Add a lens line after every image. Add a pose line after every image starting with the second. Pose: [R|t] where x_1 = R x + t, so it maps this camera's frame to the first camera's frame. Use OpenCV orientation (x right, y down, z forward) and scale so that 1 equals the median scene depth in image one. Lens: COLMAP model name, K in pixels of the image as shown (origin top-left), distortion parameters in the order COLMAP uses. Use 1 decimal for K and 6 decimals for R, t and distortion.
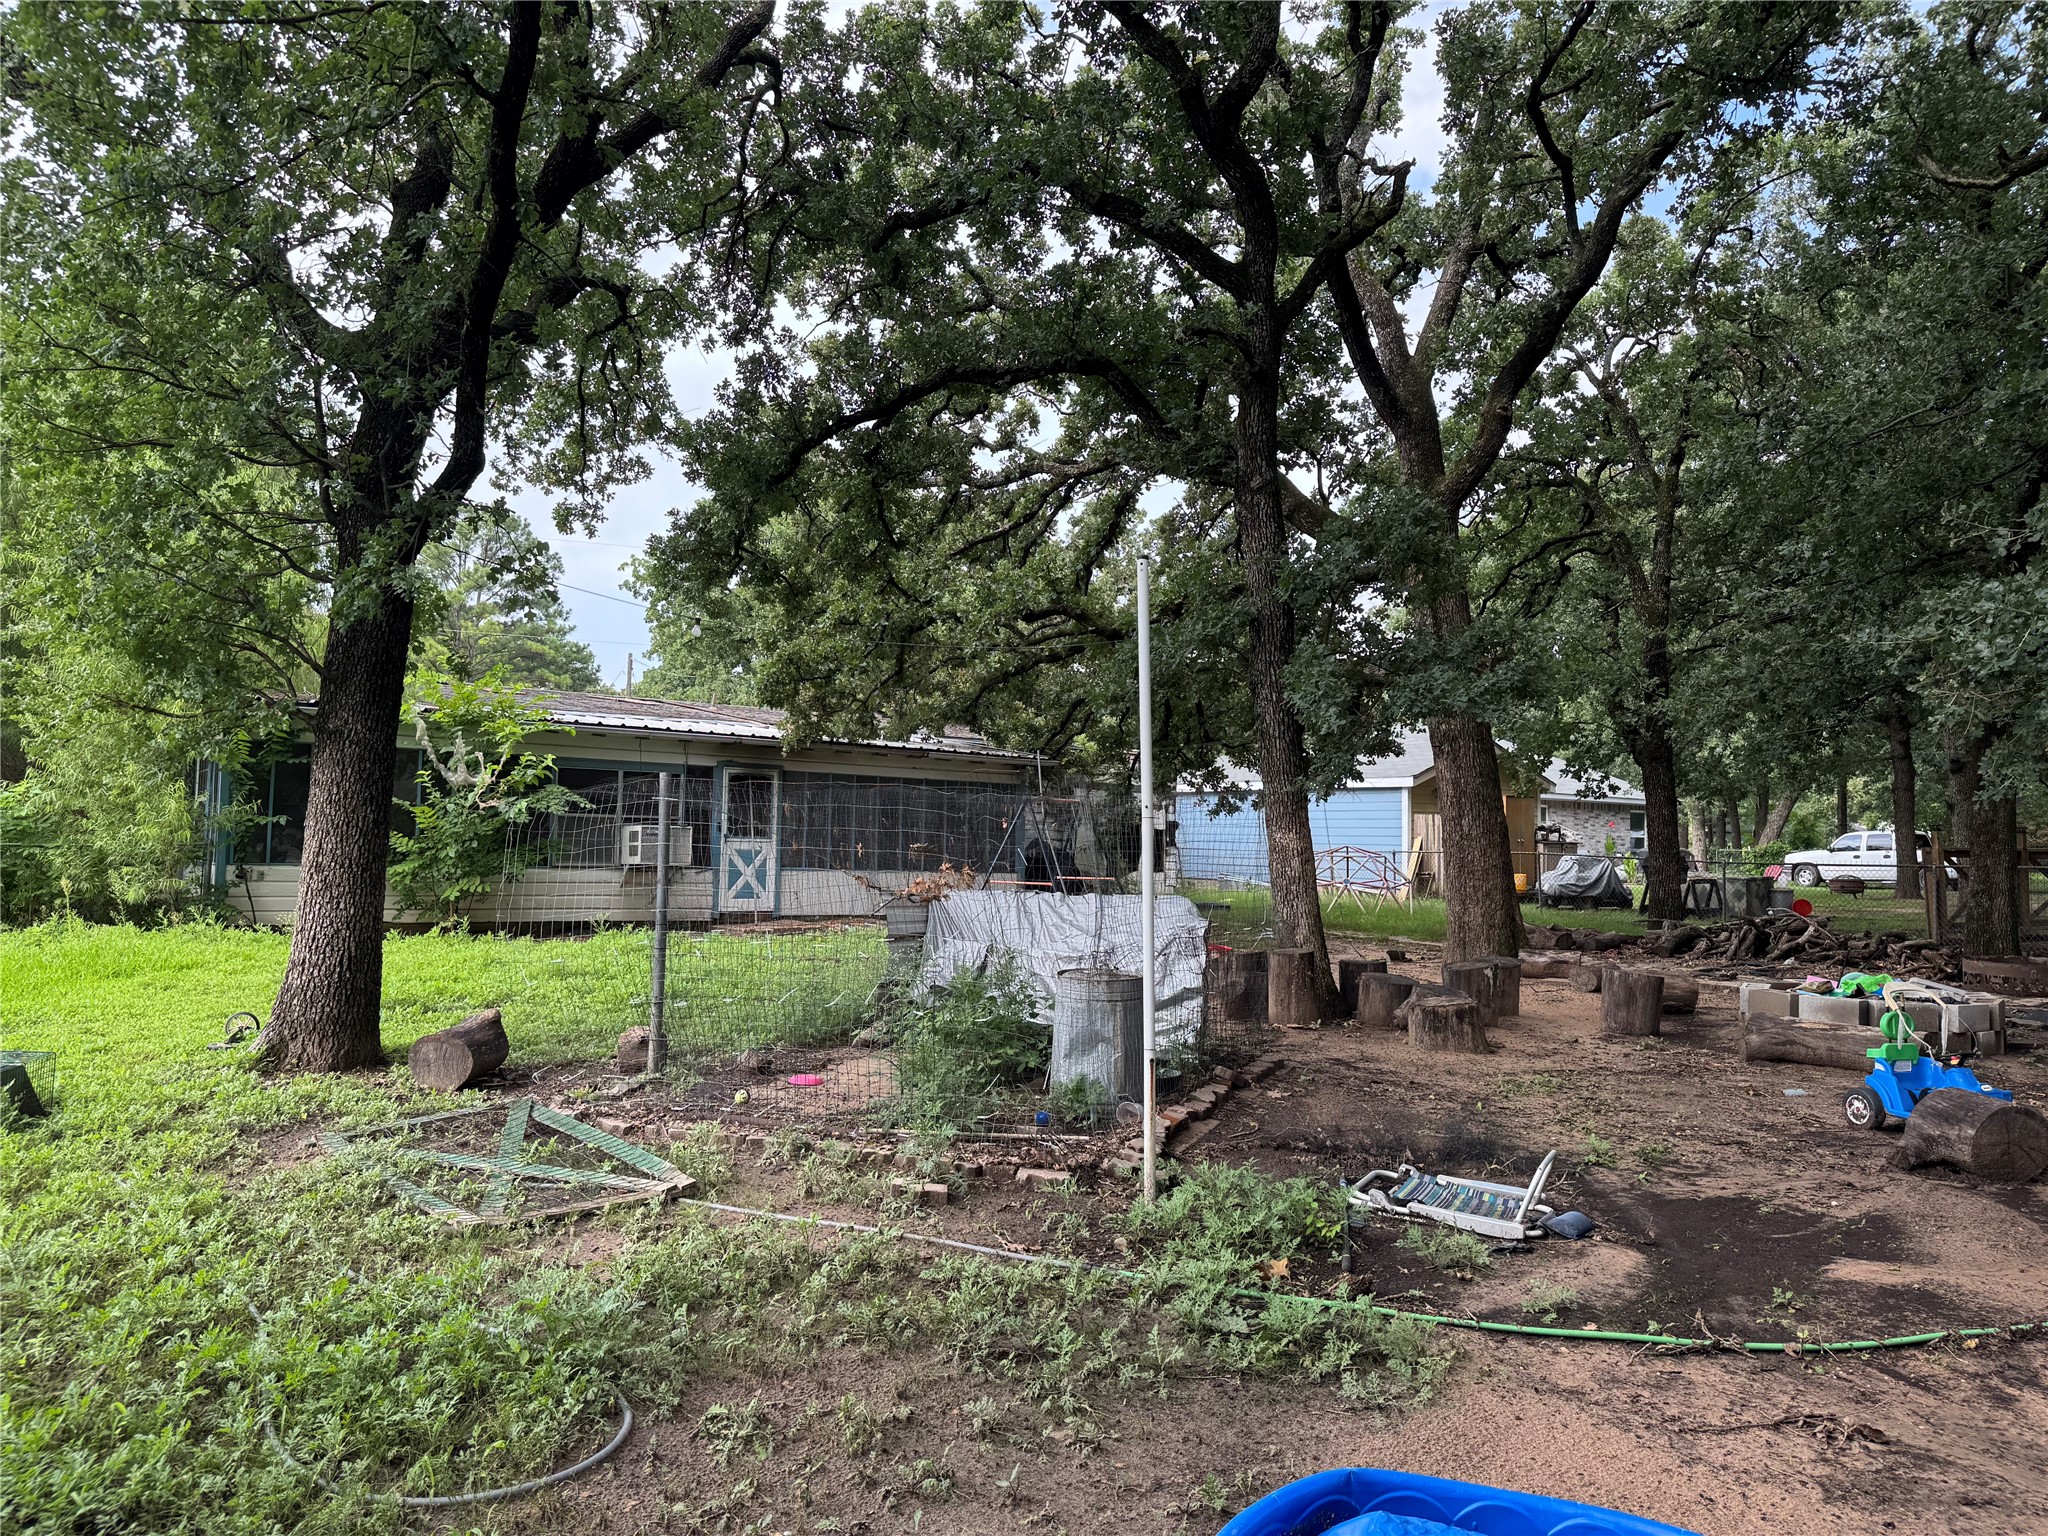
lens RADIAL K [[1419.9, 0, 1032.2], [0, 1419.9, 761.0], [0, 0, 1]] dist [0.010111, 0.000490]
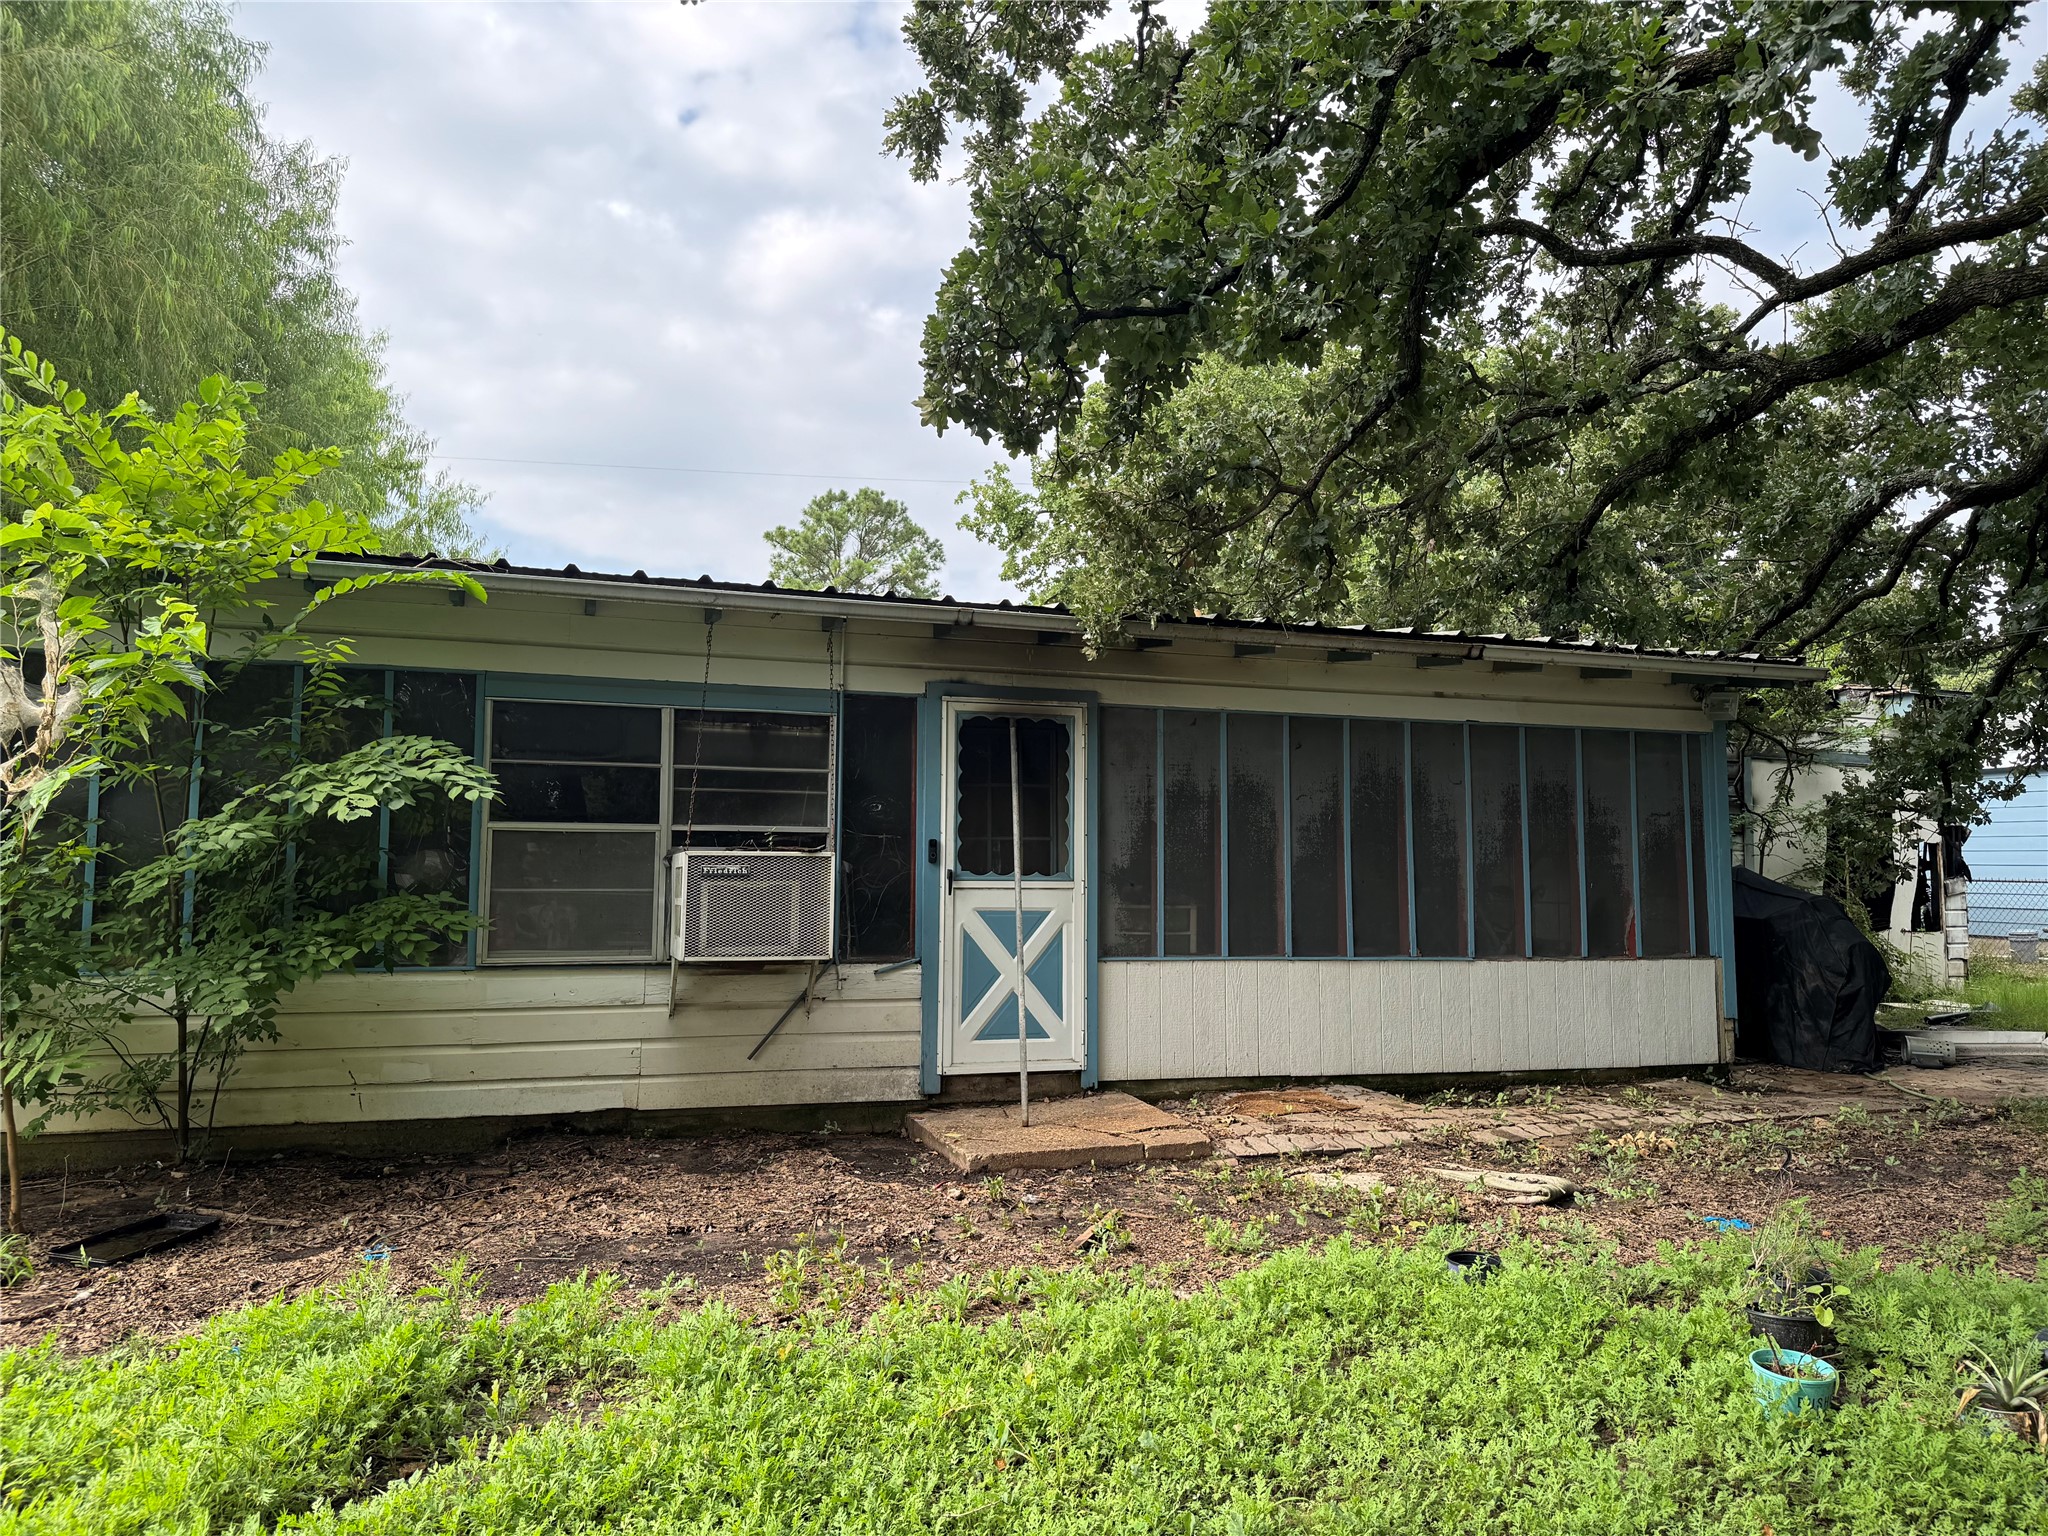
lens RADIAL K [[1419.9, 0, 1027.4], [0, 1419.9, 753.8], [0, 0, 1]] dist [0.010111, 0.000490]
pose [[0.951727, -0.038541, -0.304517, -0.077742], [0.031480, 0.999110, -0.028066, 0.031448], [0.305327, 0.017125, 0.952093, 0.637297]]
